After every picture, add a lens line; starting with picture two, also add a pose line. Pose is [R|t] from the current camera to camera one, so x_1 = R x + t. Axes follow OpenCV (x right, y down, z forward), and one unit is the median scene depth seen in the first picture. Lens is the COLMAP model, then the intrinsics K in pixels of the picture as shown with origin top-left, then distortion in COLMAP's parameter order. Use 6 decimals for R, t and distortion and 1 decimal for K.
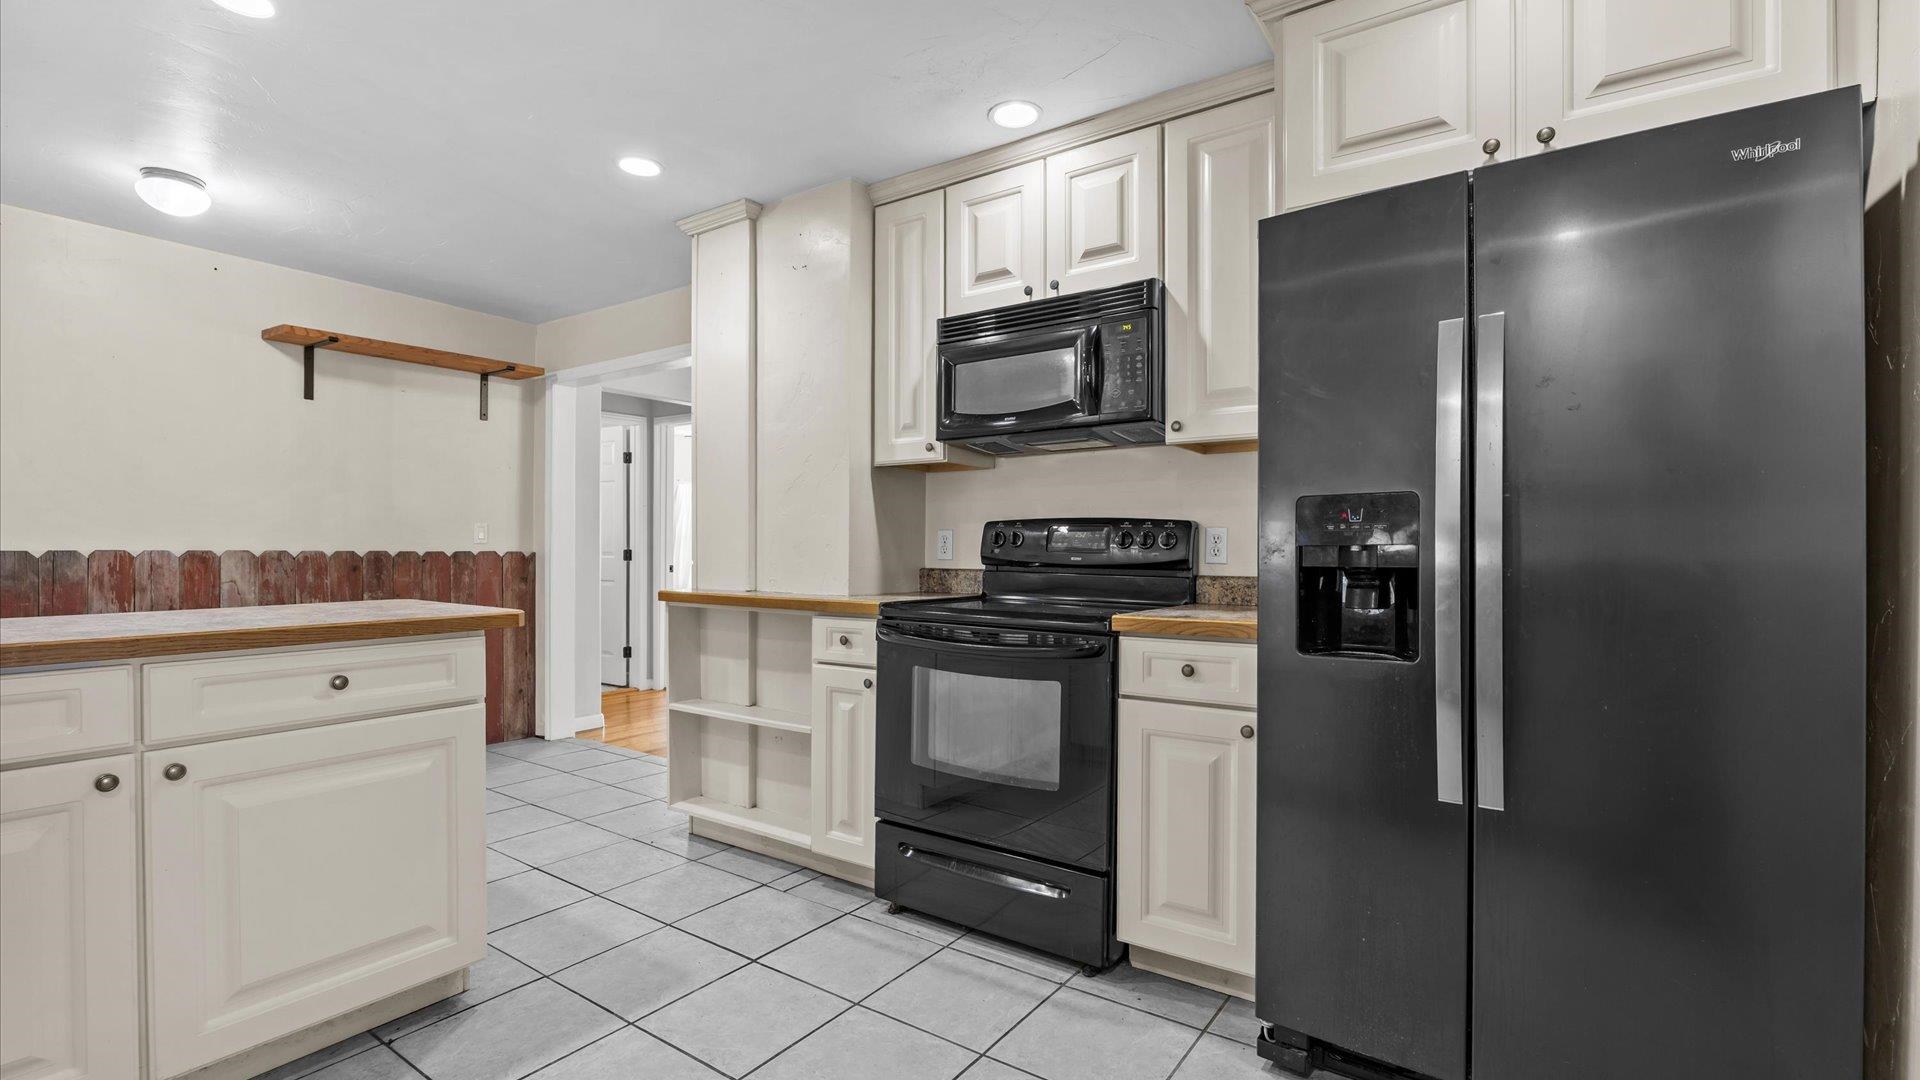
lens RADIAL K [[856.2, 0, 960.0], [0, 856.2, 540.0], [0, 0, 1]] dist [-0.001970, -0.000148]
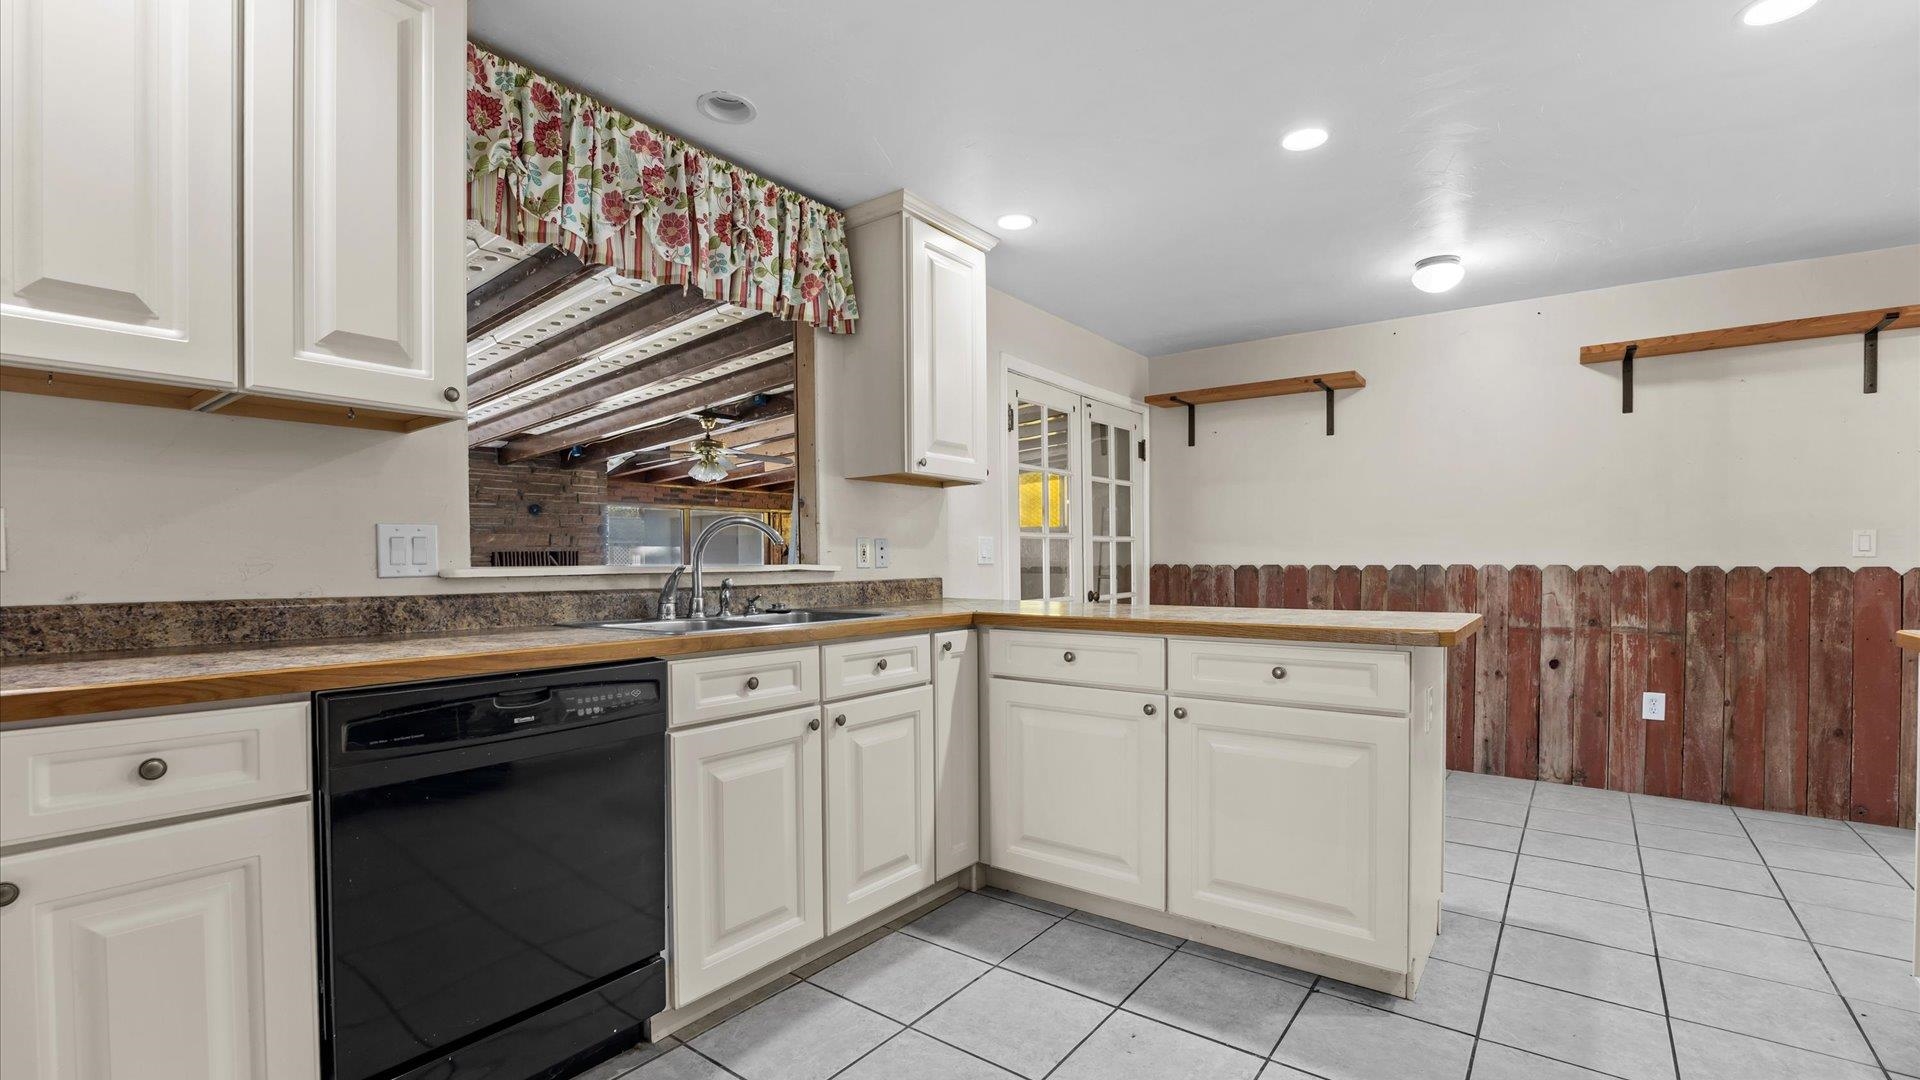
lens RADIAL K [[837.4, 0, 987.6], [0, 837.4, 570.0], [0, 0, 1]] dist [-0.001696, -0.000514]
pose [[-0.008620, 0.009331, -0.999919, 0.230398], [0.009542, 0.999912, 0.009249, 0.001704], [0.999917, -0.009461, -0.008708, 0.284821]]
